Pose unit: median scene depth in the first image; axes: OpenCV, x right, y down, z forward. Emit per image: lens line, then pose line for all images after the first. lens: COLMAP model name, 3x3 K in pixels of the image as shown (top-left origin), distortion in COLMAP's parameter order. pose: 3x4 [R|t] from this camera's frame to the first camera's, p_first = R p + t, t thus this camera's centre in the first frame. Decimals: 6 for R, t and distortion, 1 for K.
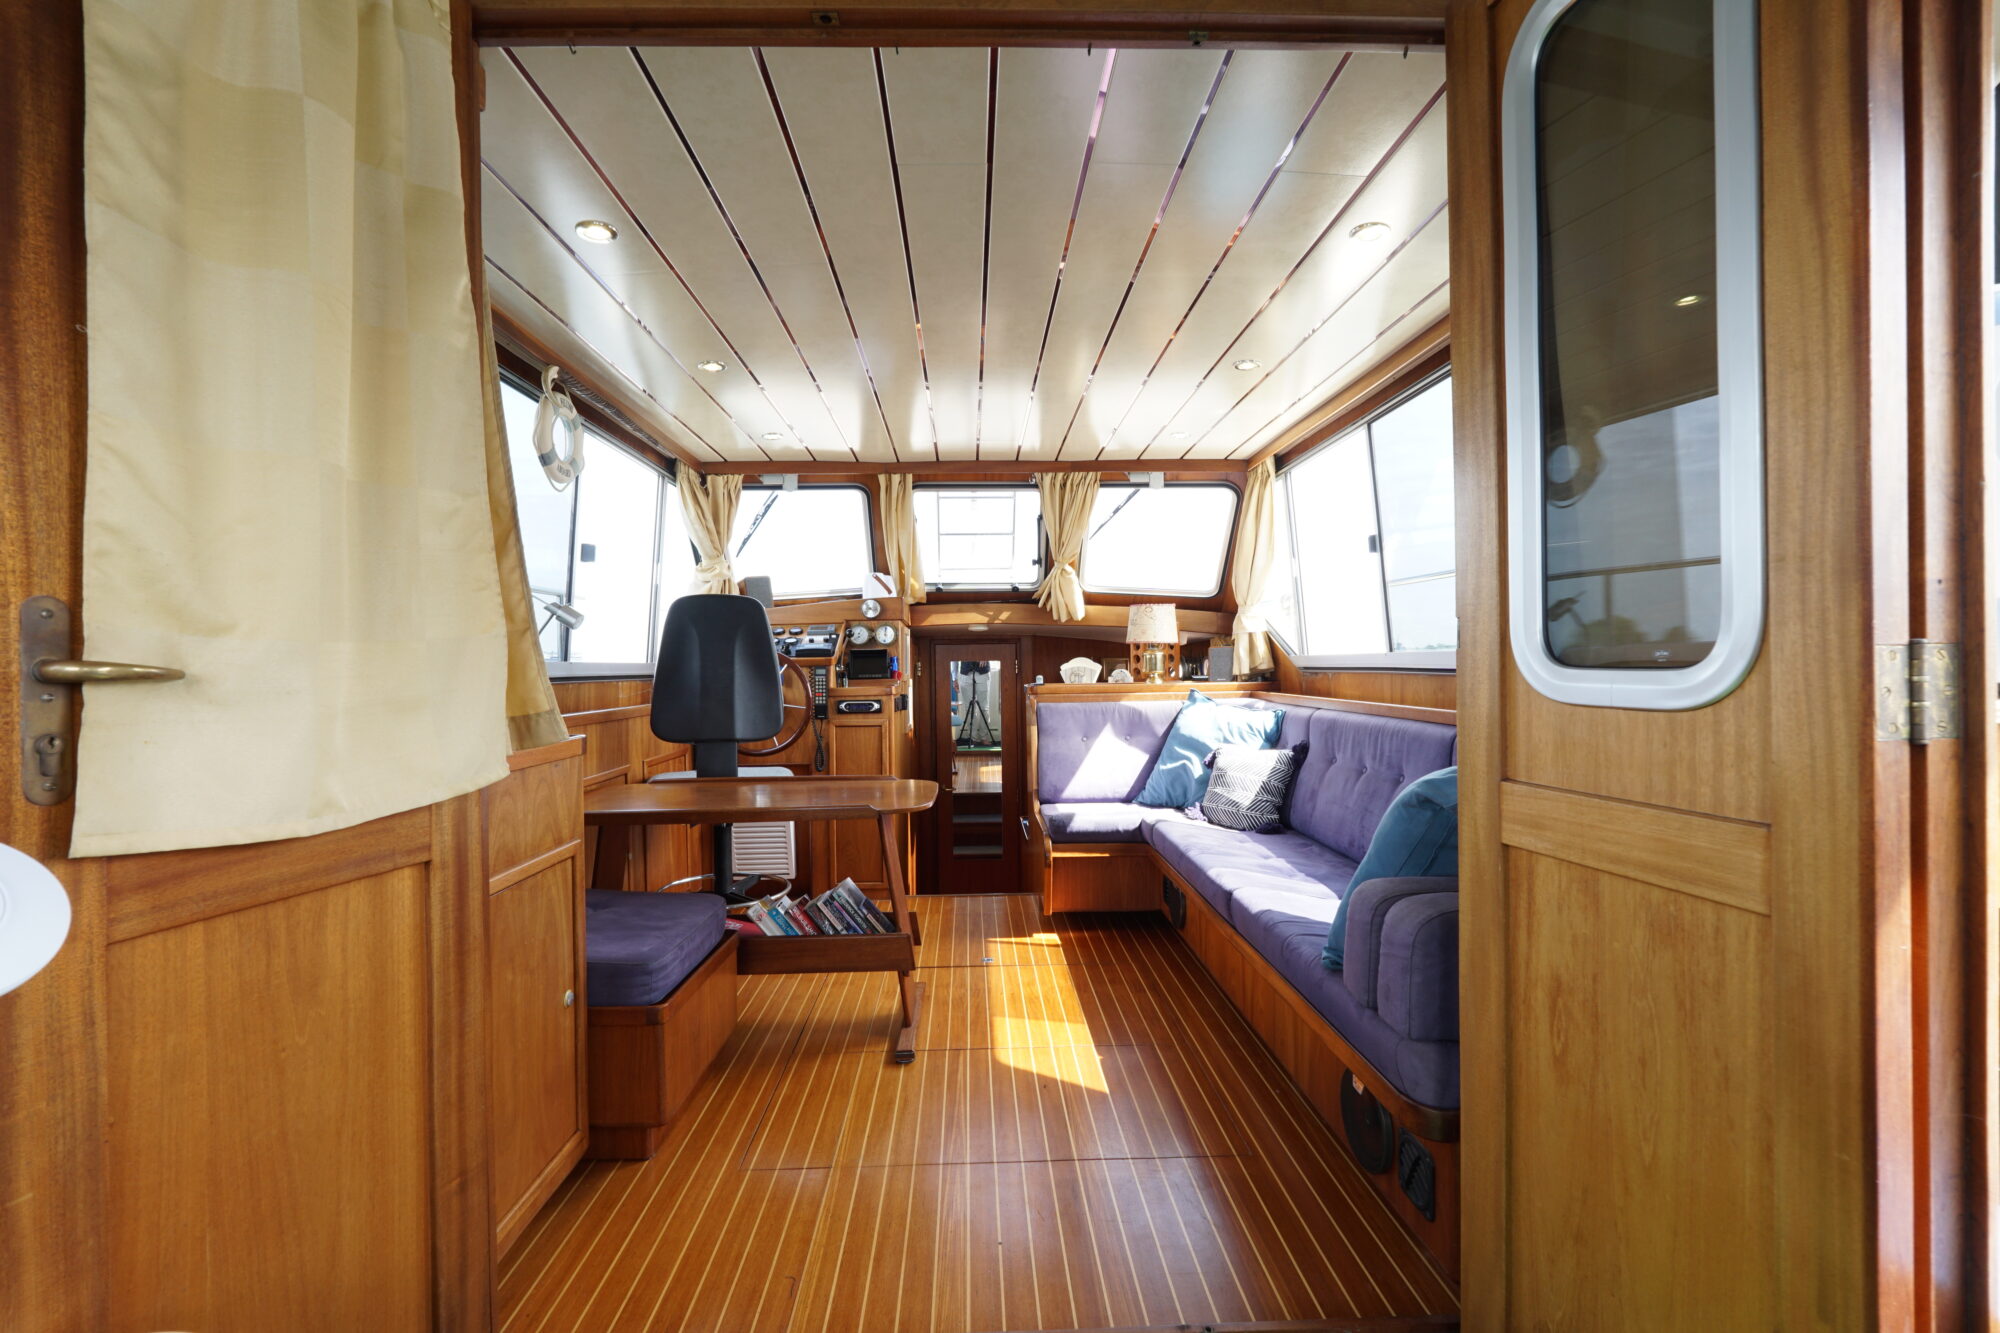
lens RADIAL K [[863.0, 0, 997.7], [0, 863.0, 667.9], [0, 0, 1]] dist [-0.017686, 0.007281]
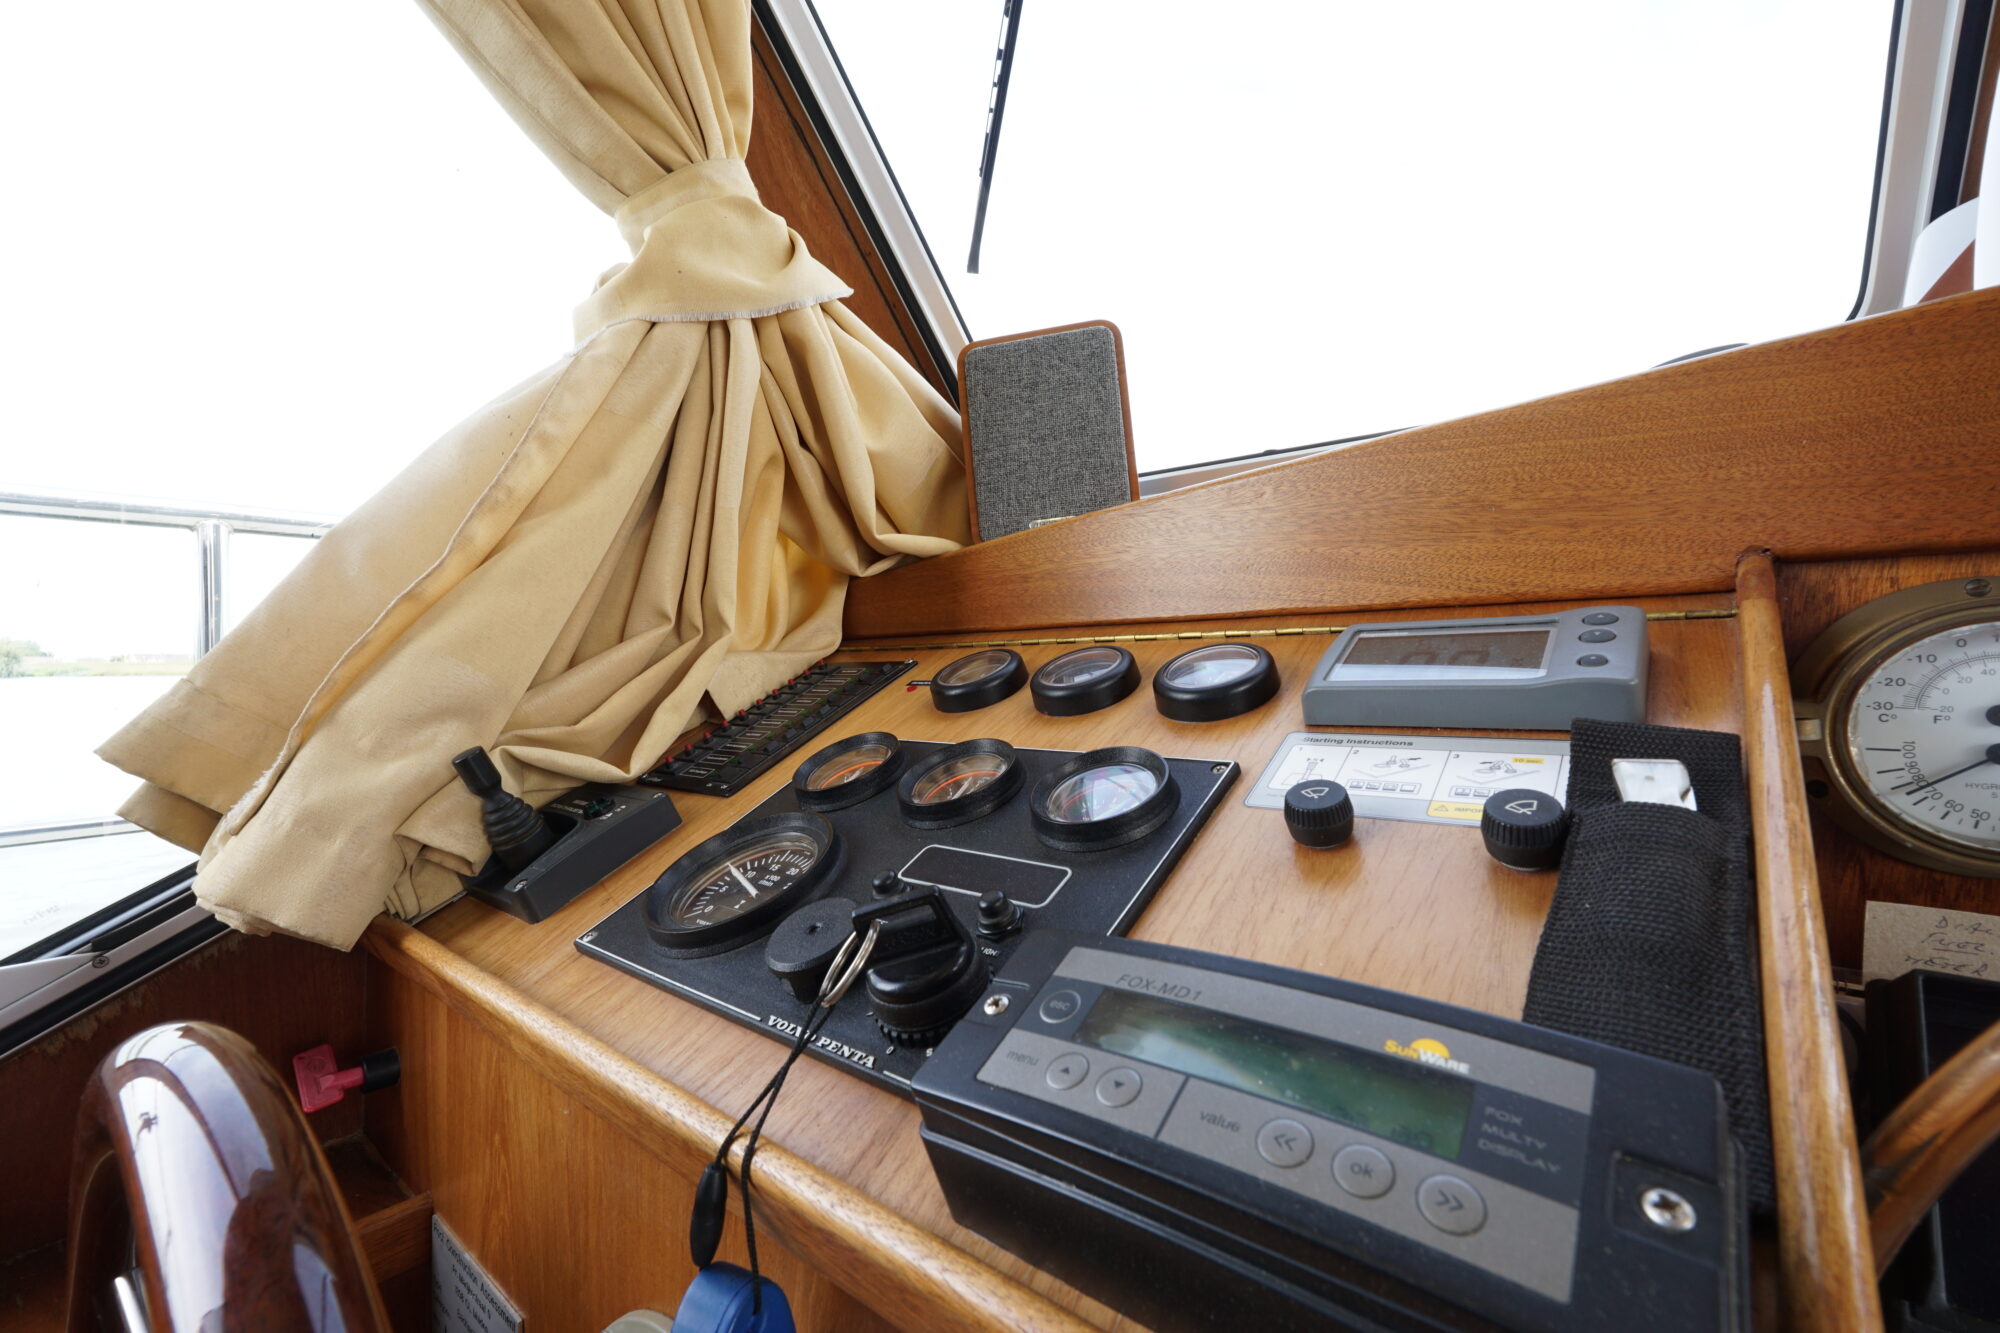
lens RADIAL K [[859.7, 0, 998.6], [0, 859.7, 667.7], [0, 0, 1]] dist [-0.016921, 0.005763]
pose [[0.746437, 0.008730, -0.665399, -0.192475], [-0.004103, 0.999955, 0.008518, -0.048176], [0.665443, -0.003628, 0.746440, 0.955027]]
